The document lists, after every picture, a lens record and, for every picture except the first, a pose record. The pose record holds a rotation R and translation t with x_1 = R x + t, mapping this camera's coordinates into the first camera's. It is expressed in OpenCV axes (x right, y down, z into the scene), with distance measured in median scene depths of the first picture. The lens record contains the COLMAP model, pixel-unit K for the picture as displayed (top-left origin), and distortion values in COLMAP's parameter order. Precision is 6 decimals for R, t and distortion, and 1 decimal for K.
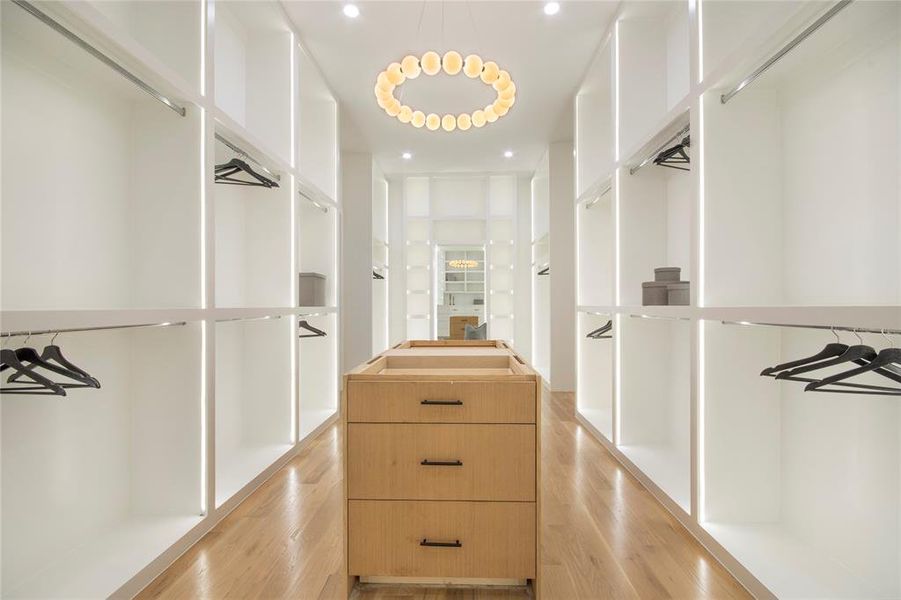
lens RADIAL K [[397.6, 0, 451.0], [0, 397.6, 304.8], [0, 0, 1]] dist [-0.003961, -0.002530]
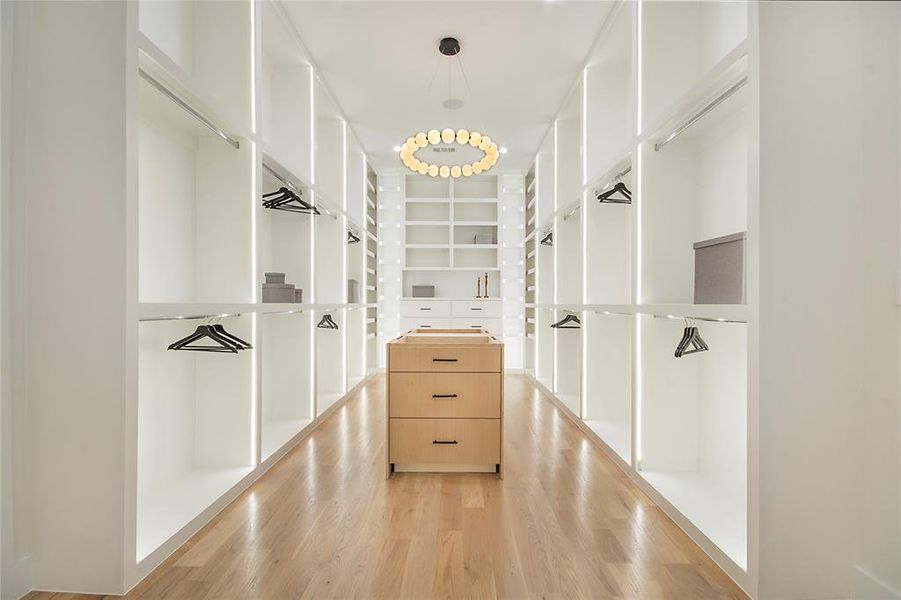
lens RADIAL K [[397.6, 0, 451.0], [0, 397.6, 301.2], [0, 0, 1]] dist [-0.003961, -0.002530]
pose [[0.999880, 0.008230, 0.013124, -0.006533], [-0.008195, 0.999963, -0.002738, 0.000573], [-0.013146, 0.002630, 0.999910, -0.306382]]
